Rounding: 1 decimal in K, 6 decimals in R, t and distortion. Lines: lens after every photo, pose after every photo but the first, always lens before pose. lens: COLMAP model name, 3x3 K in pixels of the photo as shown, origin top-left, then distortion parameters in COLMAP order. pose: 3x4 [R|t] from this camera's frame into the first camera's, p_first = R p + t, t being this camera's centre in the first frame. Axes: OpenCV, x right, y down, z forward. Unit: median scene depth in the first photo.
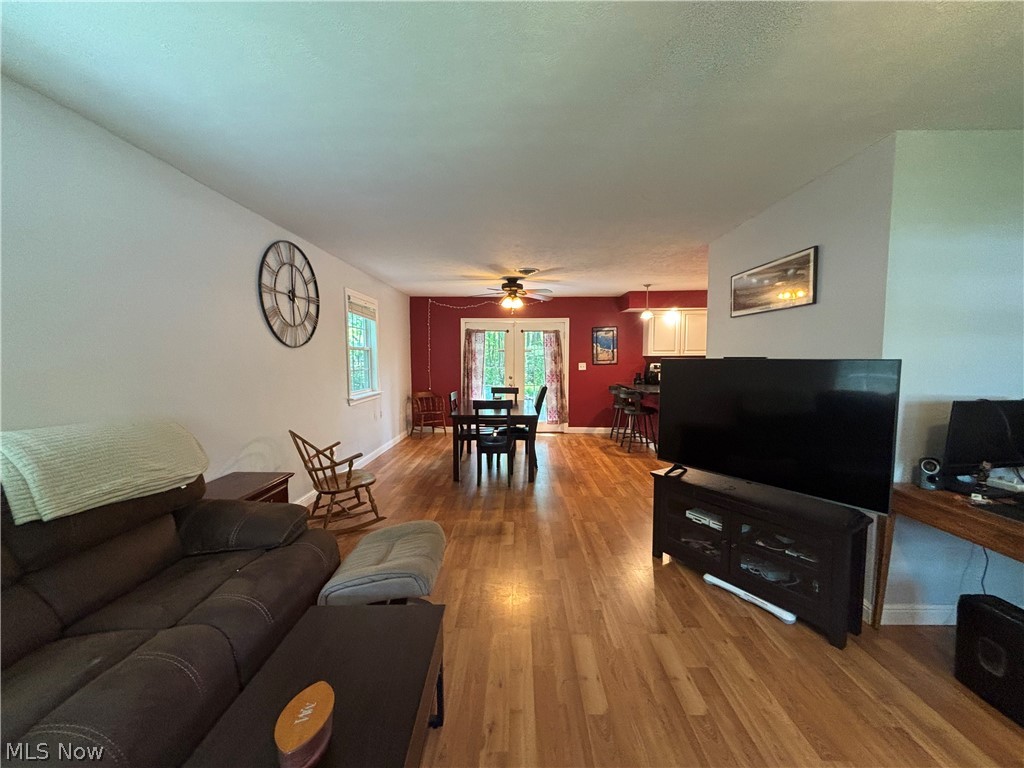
lens RADIAL K [[411.7, 0, 507.1], [0, 411.7, 381.0], [0, 0, 1]] dist [-0.001998, 0.001330]
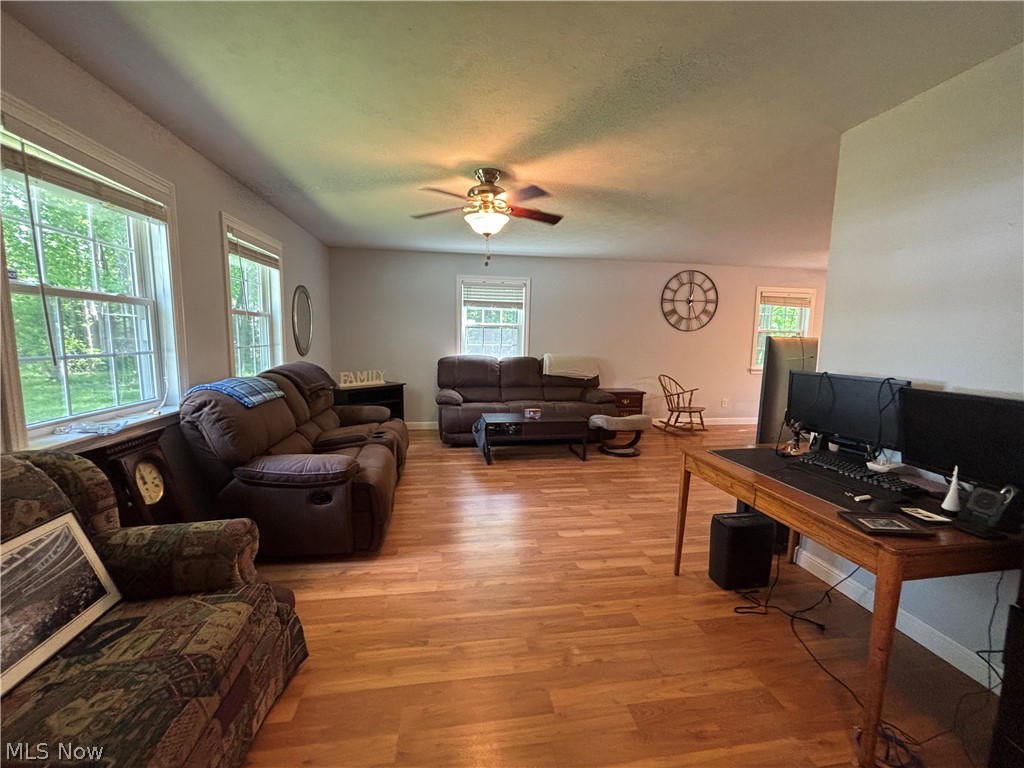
lens RADIAL K [[411.7, 0, 512.1], [0, 411.7, 383.9], [0, 0, 1]] dist [-0.001998, 0.001330]
pose [[0.177401, 0.120450, -0.976740, 0.557157], [-0.071000, 0.991462, 0.109370, 0.000525], [0.981574, 0.049947, 0.184438, -0.018600]]
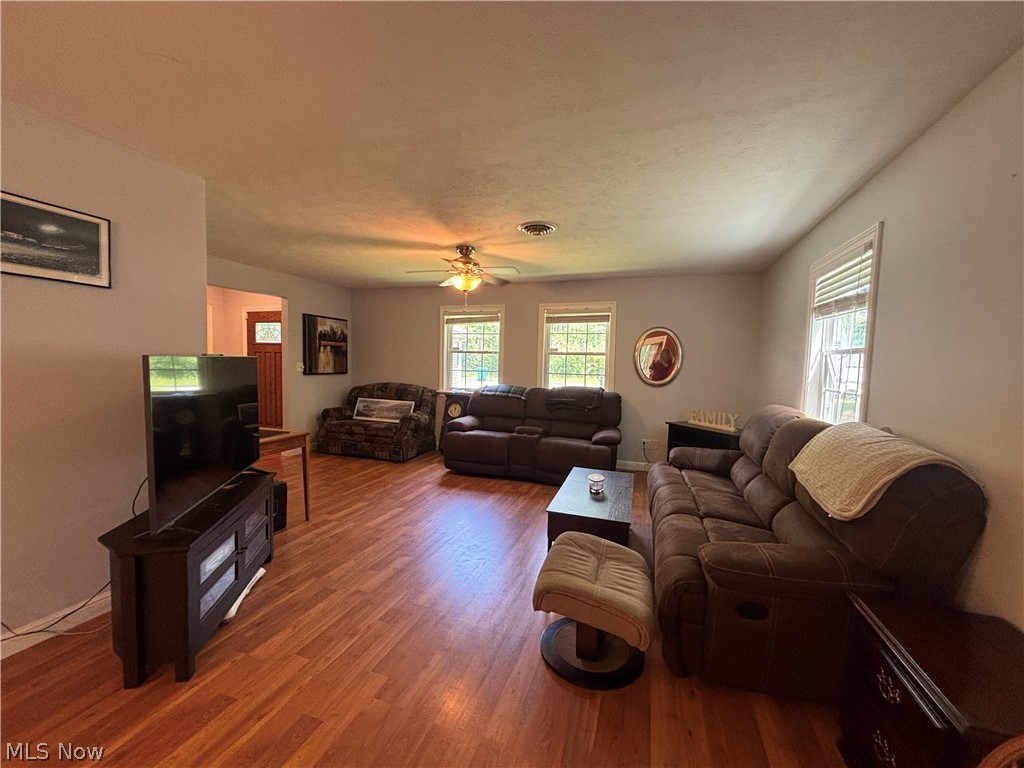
lens RADIAL K [[411.7, 0, 510.5], [0, 411.7, 384.4], [0, 0, 1]] dist [-0.001998, 0.001330]
pose [[-0.953335, -0.040668, 0.299163, -0.108428], [-0.007426, 0.993745, 0.111425, -0.034445], [-0.301823, 0.104003, -0.947674, 0.564557]]
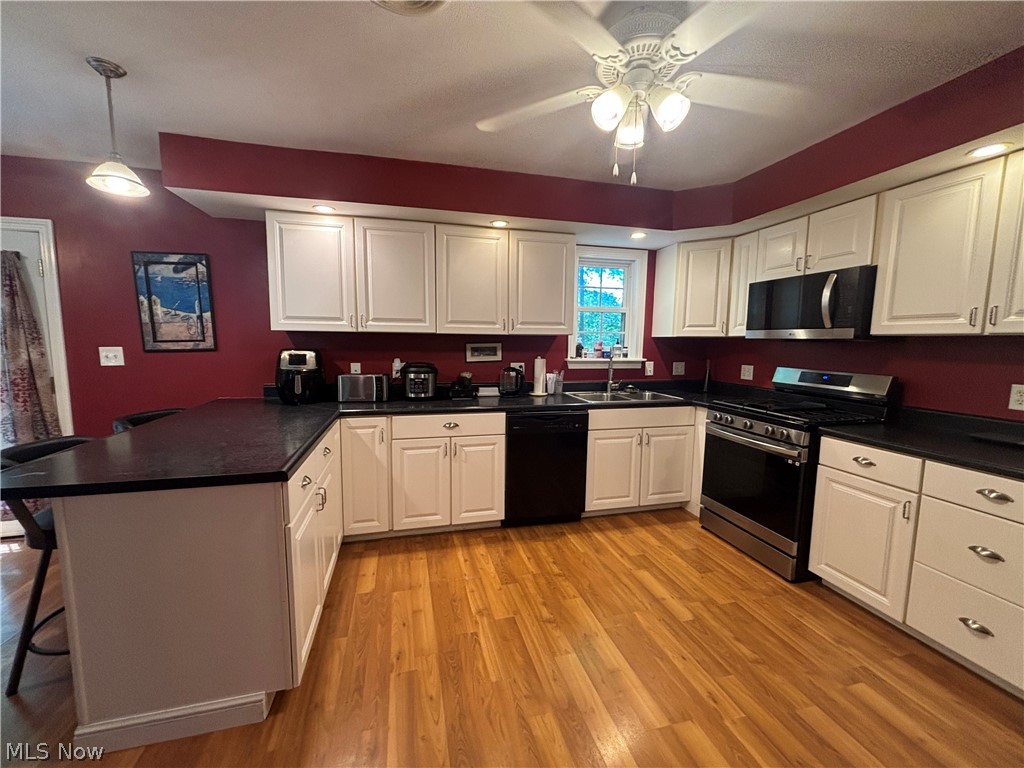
lens RADIAL K [[411.7, 0, 509.7], [0, 411.7, 383.2], [0, 0, 1]] dist [-0.001998, 0.001330]
pose [[0.960395, -0.017263, 0.278108, 0.451350], [0.003145, 0.998687, 0.051128, -0.030563], [-0.278626, -0.048228, 0.959188, 0.568255]]
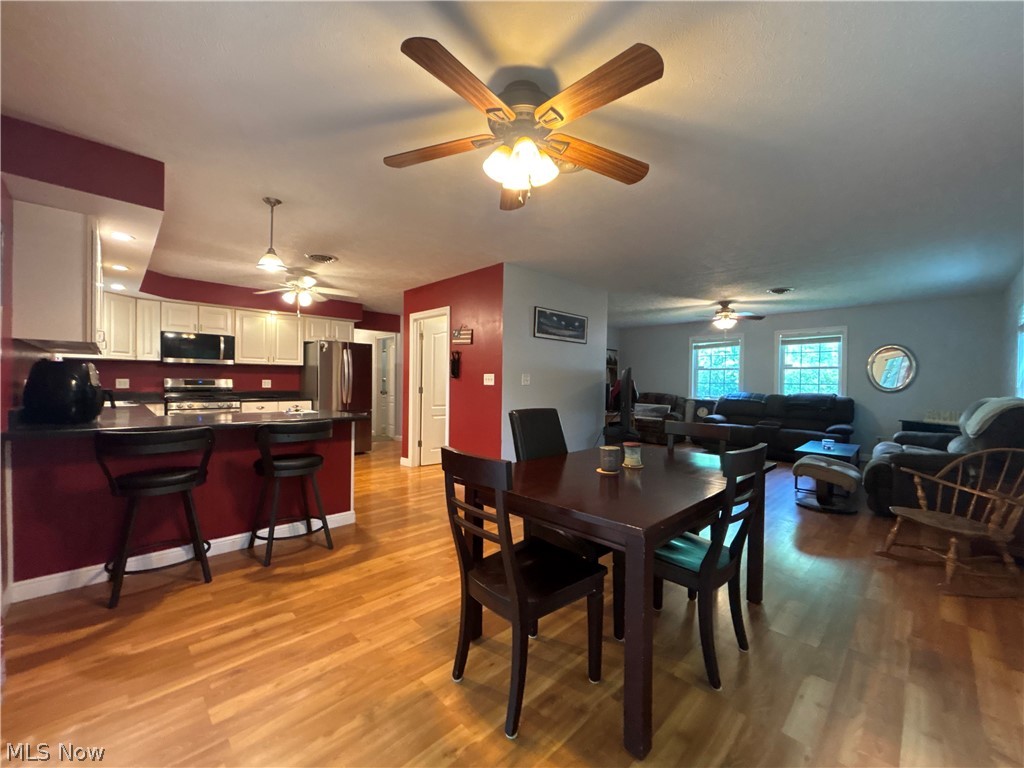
lens RADIAL K [[411.7, 0, 507.2], [0, 411.7, 386.4], [0, 0, 1]] dist [-0.001998, 0.001330]
pose [[-0.714663, -0.016786, 0.699268, -0.165840], [0.026496, 0.998345, 0.051045, -0.032027], [-0.698967, 0.055008, -0.713035, 1.013243]]
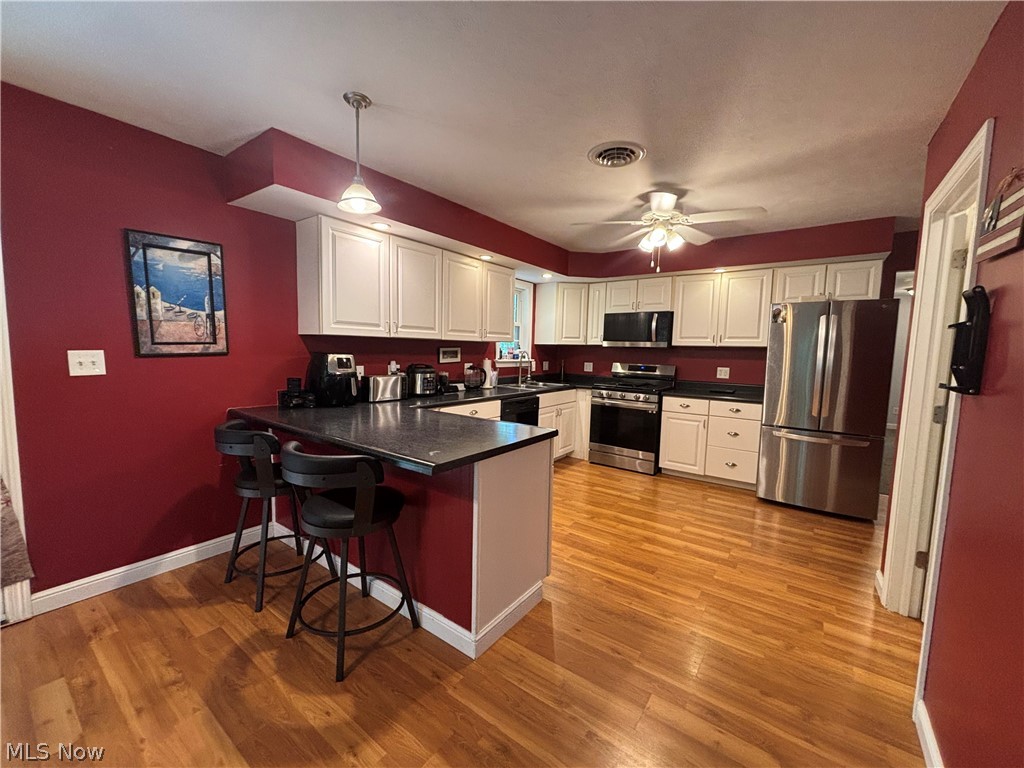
lens RADIAL K [[411.7, 0, 509.6], [0, 411.7, 382.7], [0, 0, 1]] dist [-0.001998, 0.001330]
pose [[0.571618, -0.055999, 0.818606, 0.123583], [0.021620, 0.998350, 0.053198, -0.032182], [-0.820235, -0.012711, 0.571886, 0.636922]]
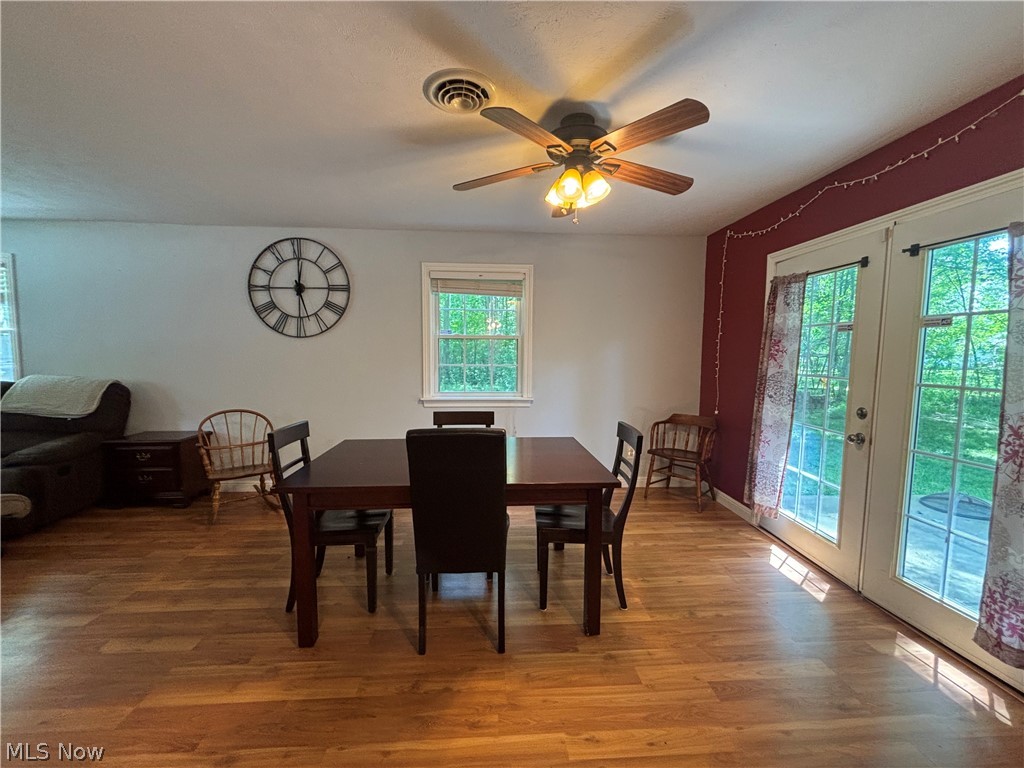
lens RADIAL K [[411.7, 0, 511.6], [0, 411.7, 385.9], [0, 0, 1]] dist [-0.001998, 0.001330]
pose [[0.090486, 0.081109, -0.992589, 0.305512], [-0.063504, 0.995120, 0.075526, -0.037709], [0.993871, 0.056200, 0.095195, 0.750109]]
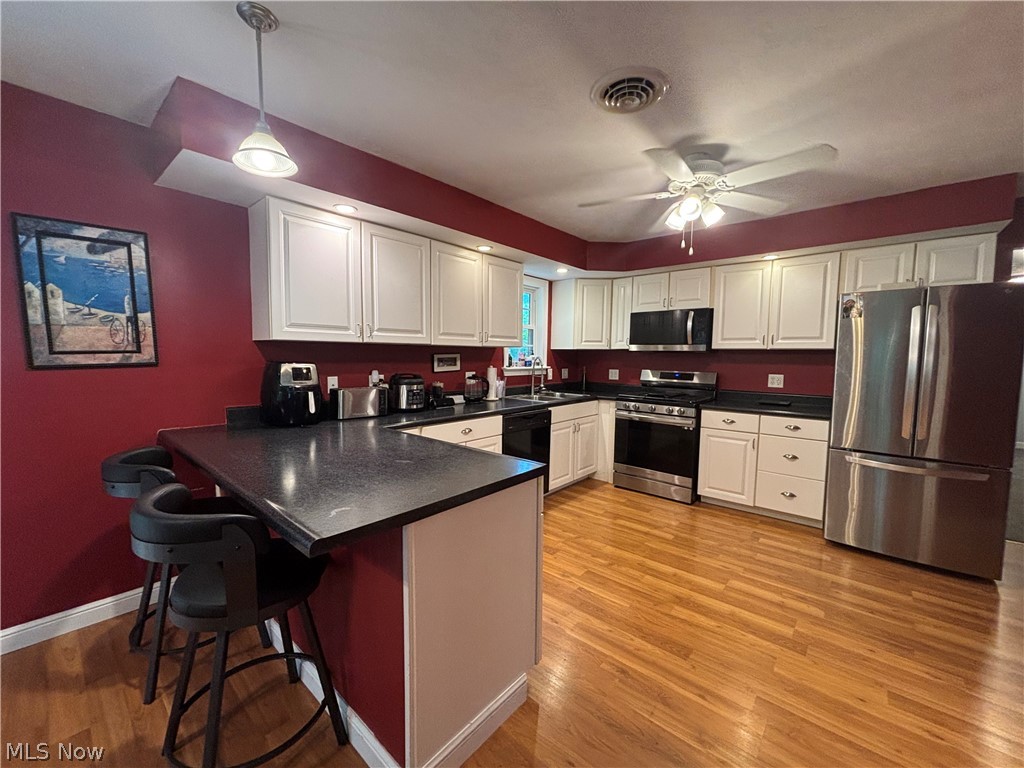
lens RADIAL K [[411.7, 0, 510.7], [0, 411.7, 382.7], [0, 0, 1]] dist [-0.001998, 0.001330]
pose [[0.637724, -0.046182, 0.768880, 0.213973], [0.030114, 0.998933, 0.035023, -0.033087], [-0.769676, 0.000819, 0.638434, 0.655801]]
